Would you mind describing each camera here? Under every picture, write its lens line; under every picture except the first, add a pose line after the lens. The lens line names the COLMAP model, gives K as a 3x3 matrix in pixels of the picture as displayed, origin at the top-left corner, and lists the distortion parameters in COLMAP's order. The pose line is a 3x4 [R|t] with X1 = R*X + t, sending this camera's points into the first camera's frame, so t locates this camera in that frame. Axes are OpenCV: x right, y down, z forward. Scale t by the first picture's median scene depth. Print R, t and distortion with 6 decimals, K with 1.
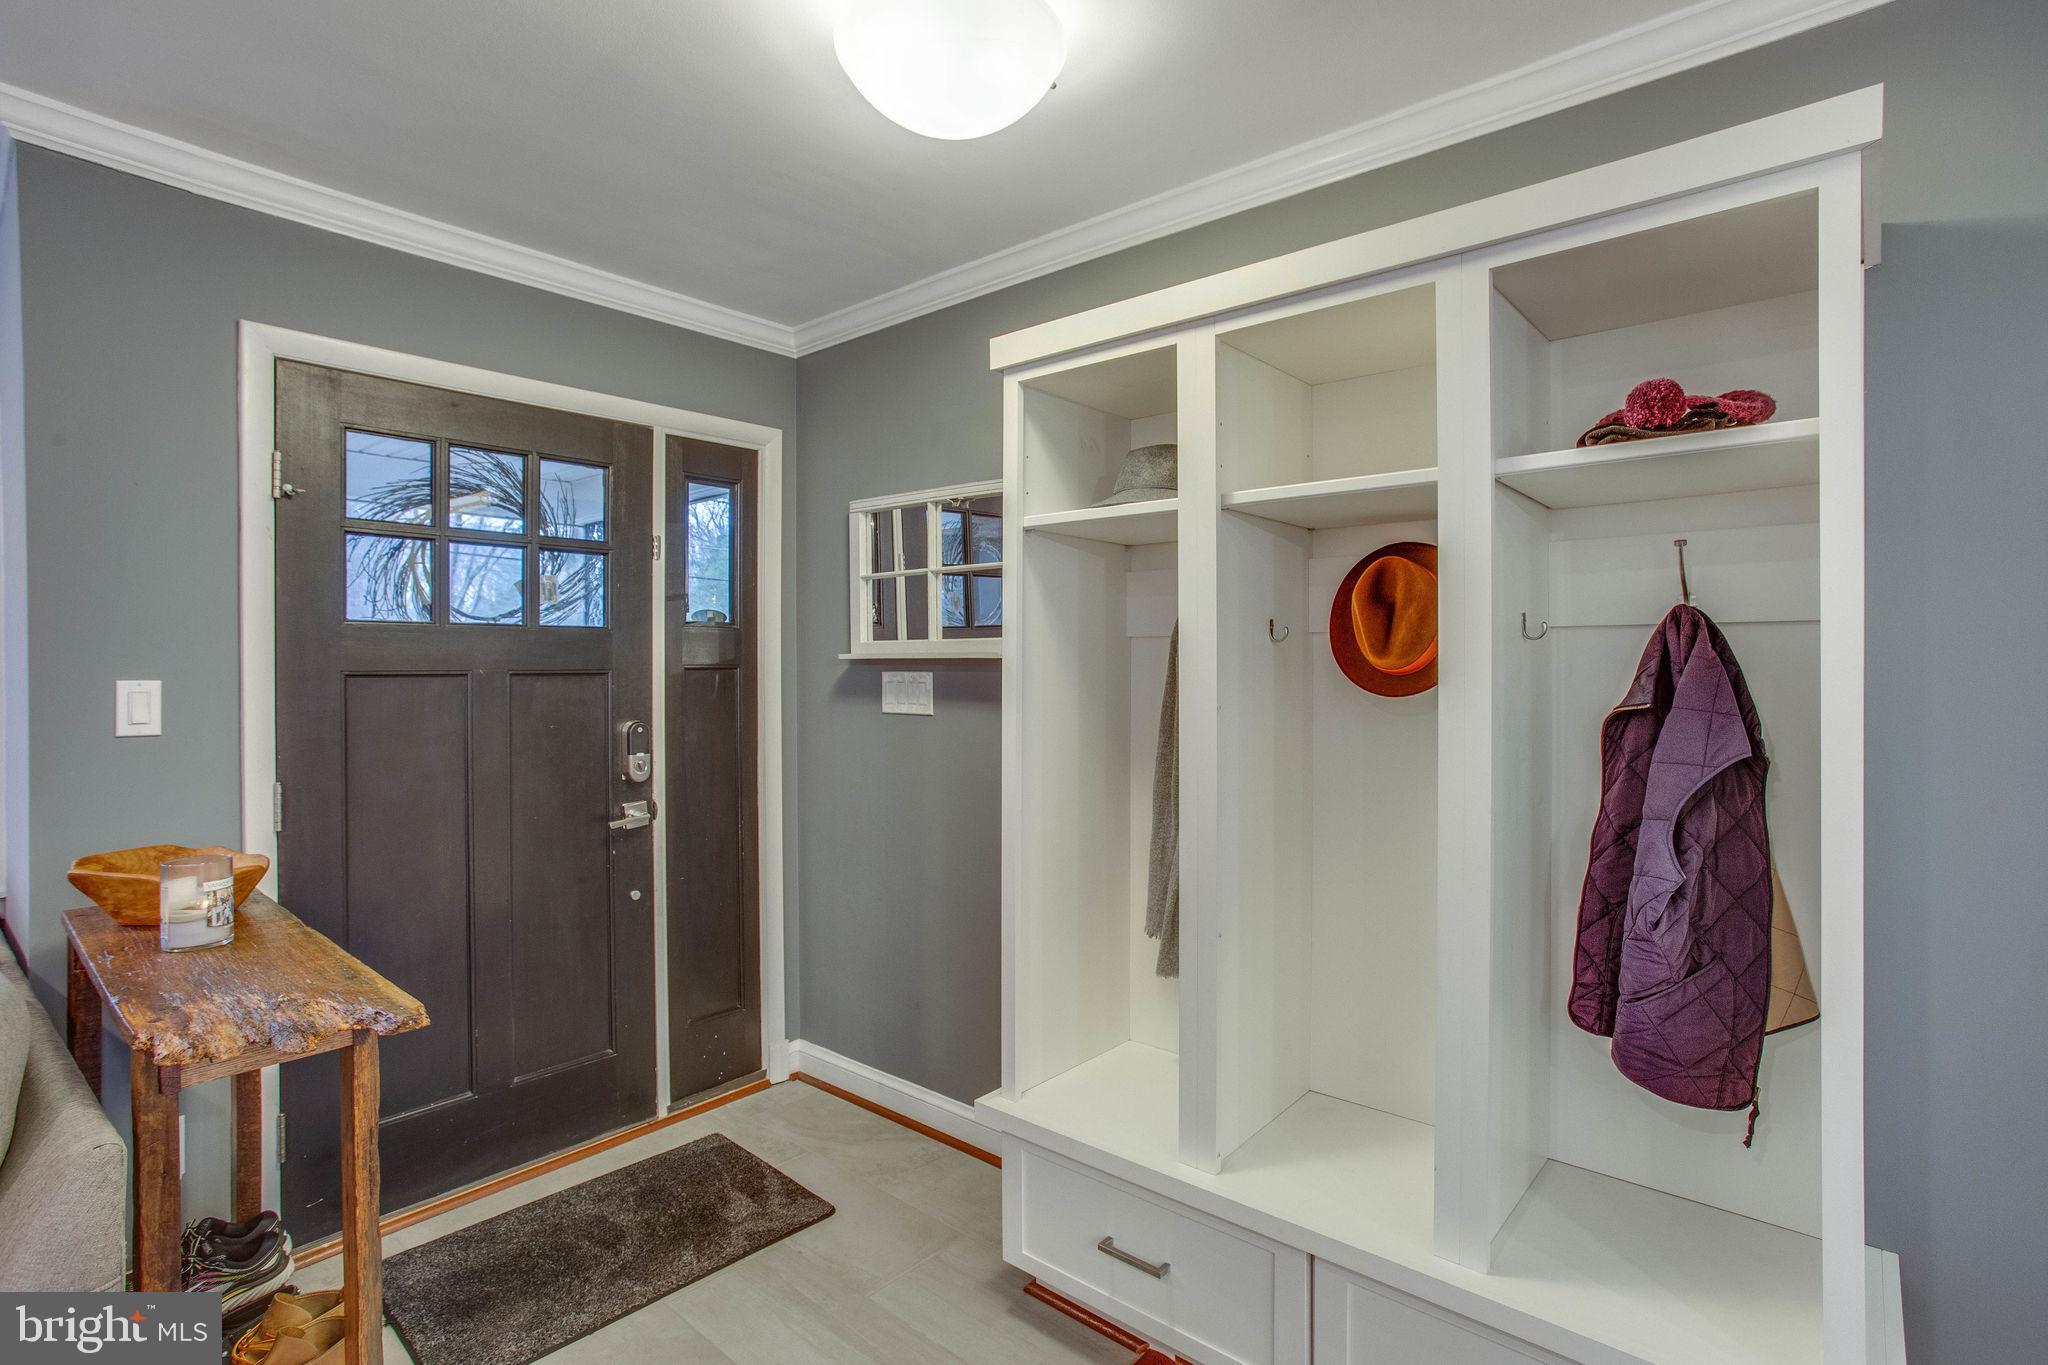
lens RADIAL K [[1009.6, 0, 1029.6], [0, 1009.6, 669.7], [0, 0, 1]] dist [-0.048702, 0.032768]
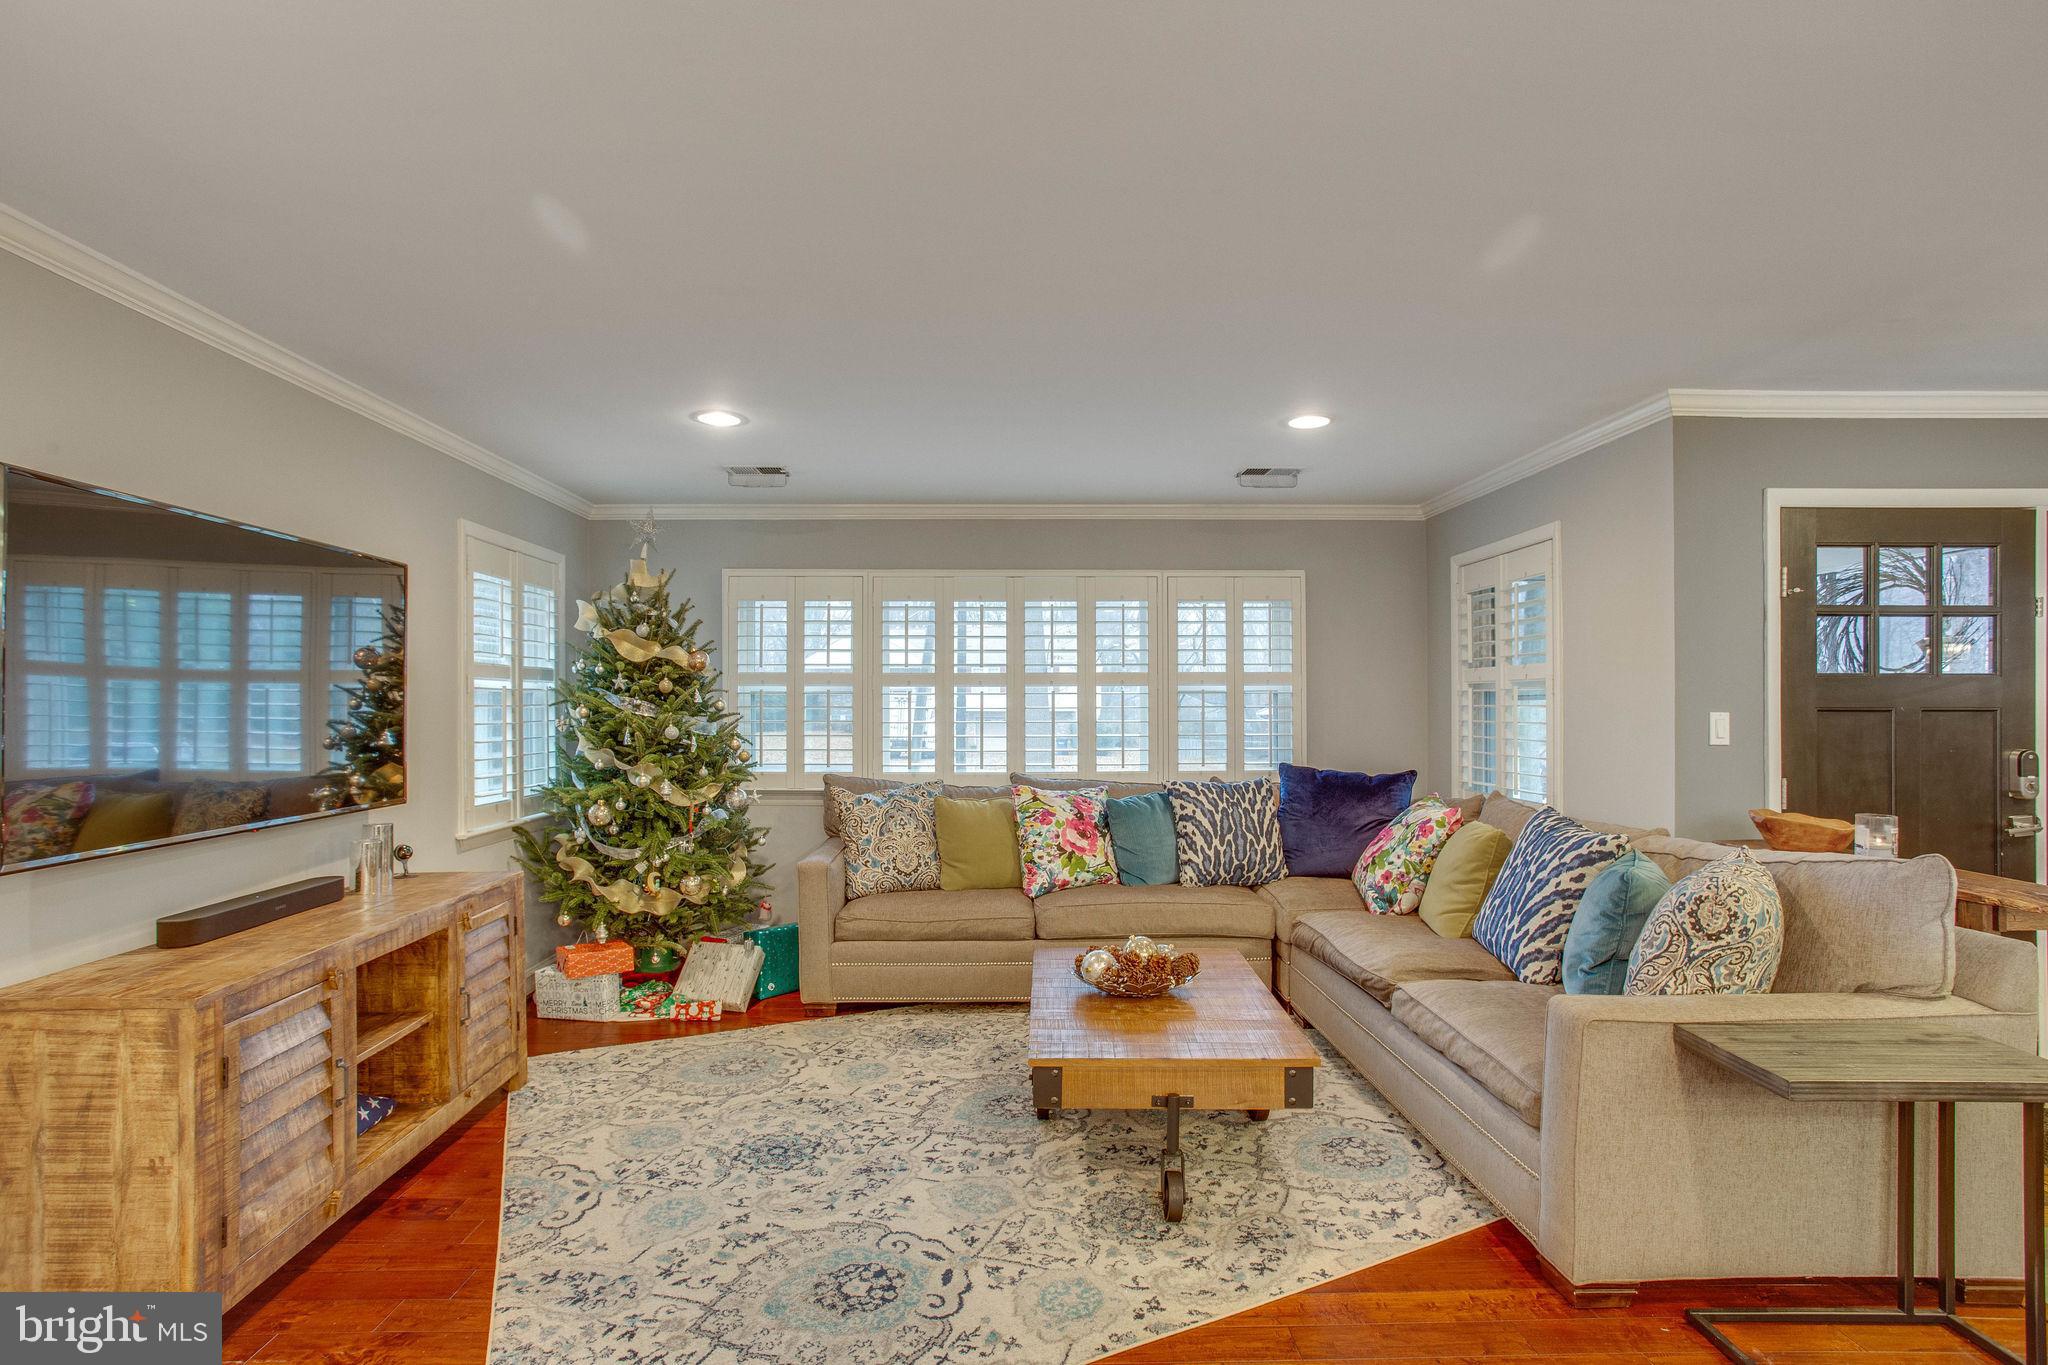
lens RADIAL K [[996.7, 0, 1017.5], [0, 996.7, 695.7], [0, 0, 1]] dist [-0.065612, 0.046444]
pose [[0.674387, -0.002243, -0.738374, -0.407459], [-0.004800, 0.999961, -0.007422, 0.000848], [0.738362, 0.008549, 0.674350, -0.864081]]
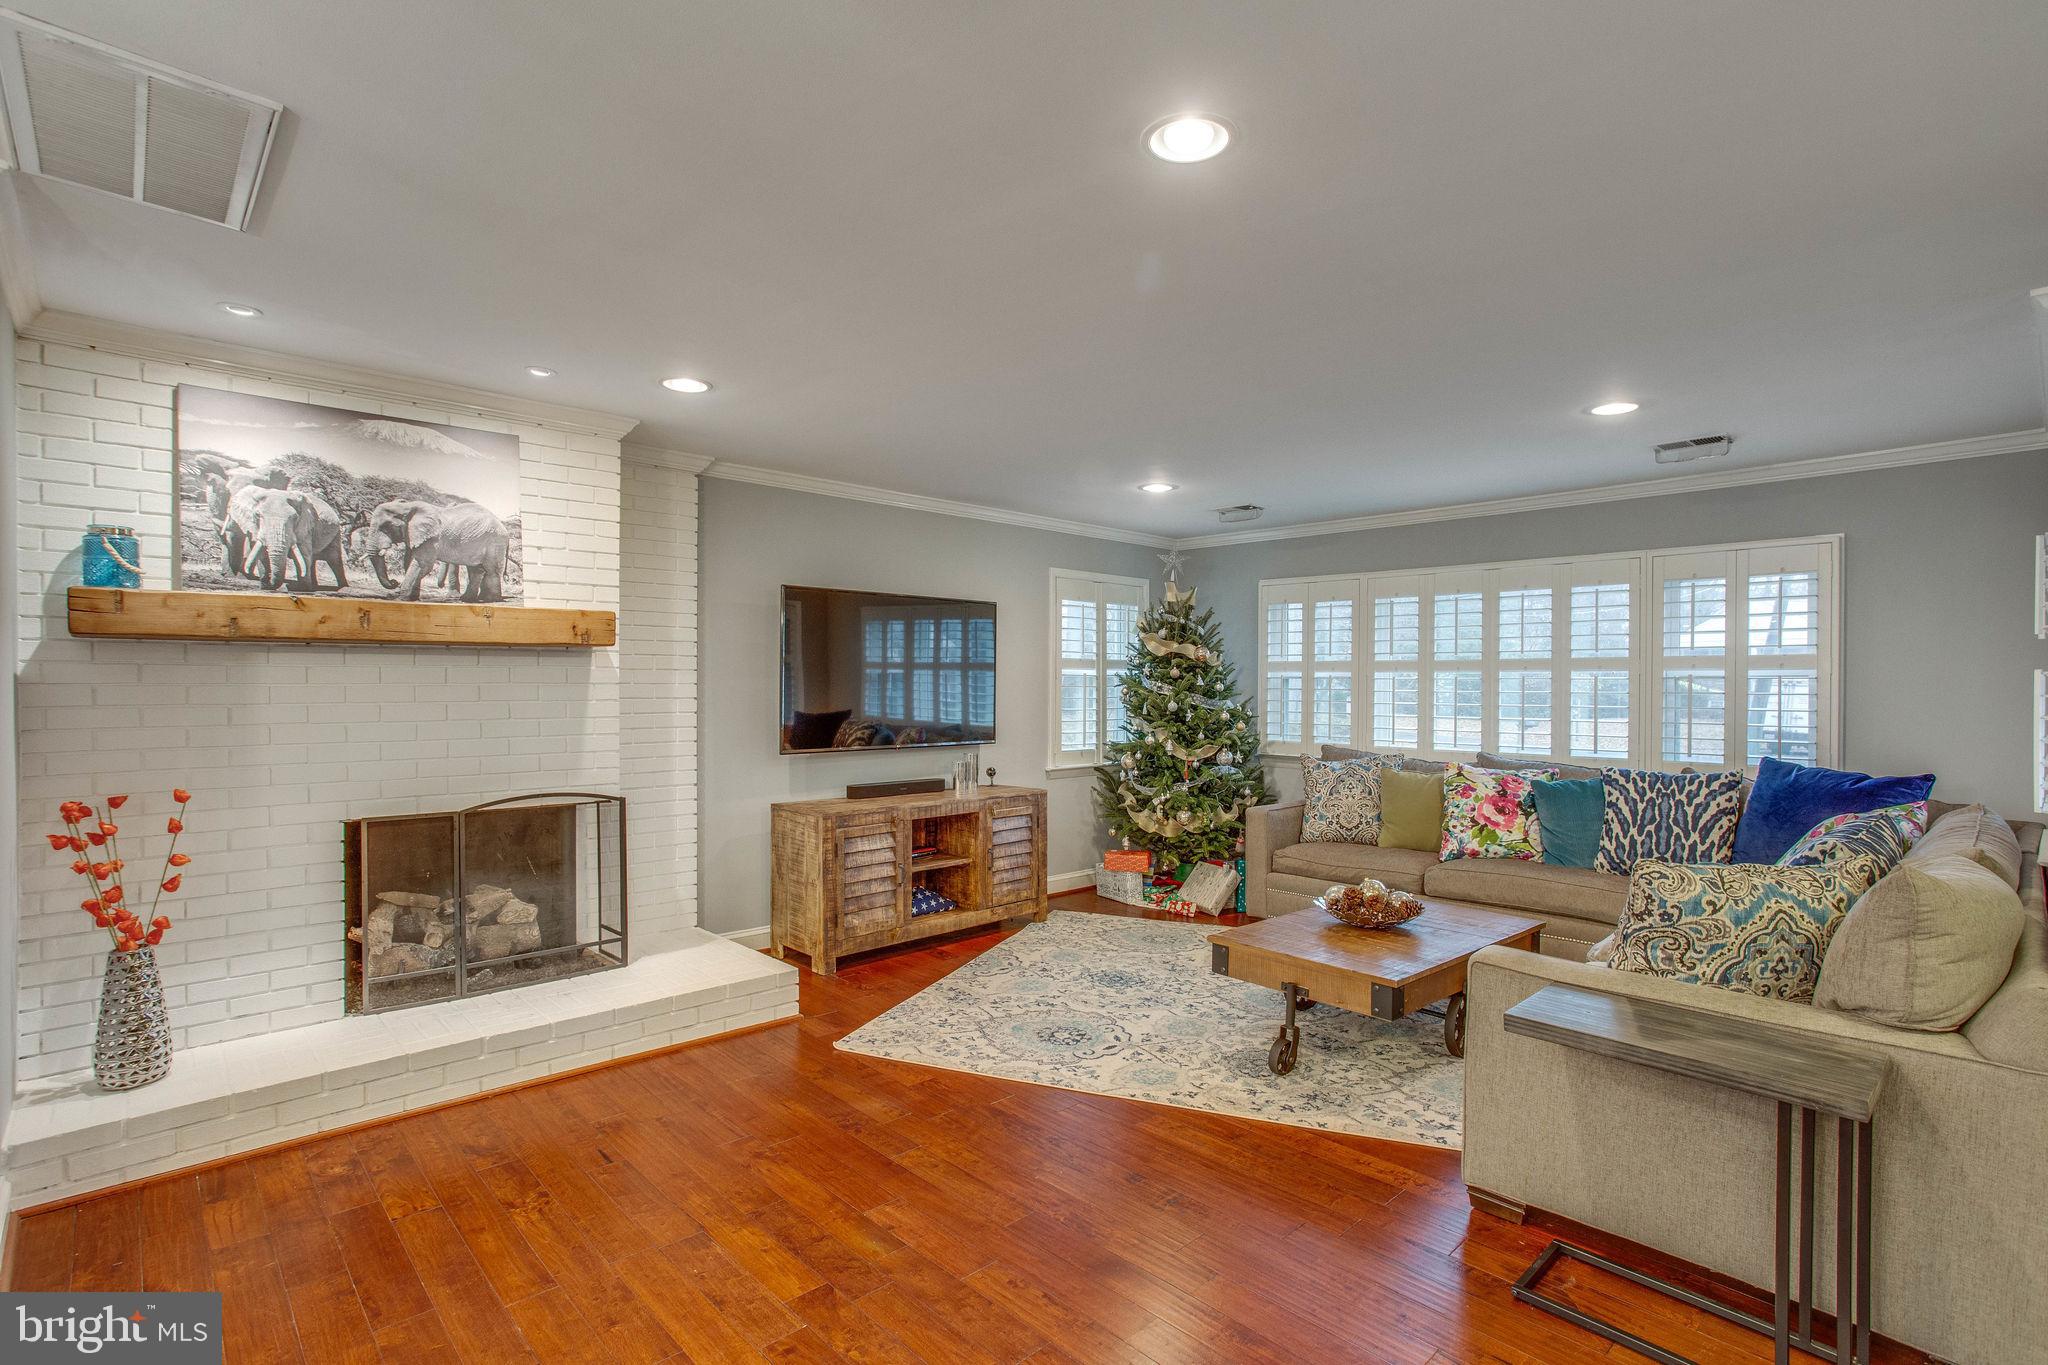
lens RADIAL K [[994.6, 0, 1031.2], [0, 994.6, 685.9], [0, 0, 1]] dist [-0.055912, 0.039029]
pose [[-0.093531, 0.005432, -0.995602, 0.384684], [-0.009715, 0.999933, 0.006369, -0.007270], [0.995569, 0.010268, -0.093471, -0.238283]]
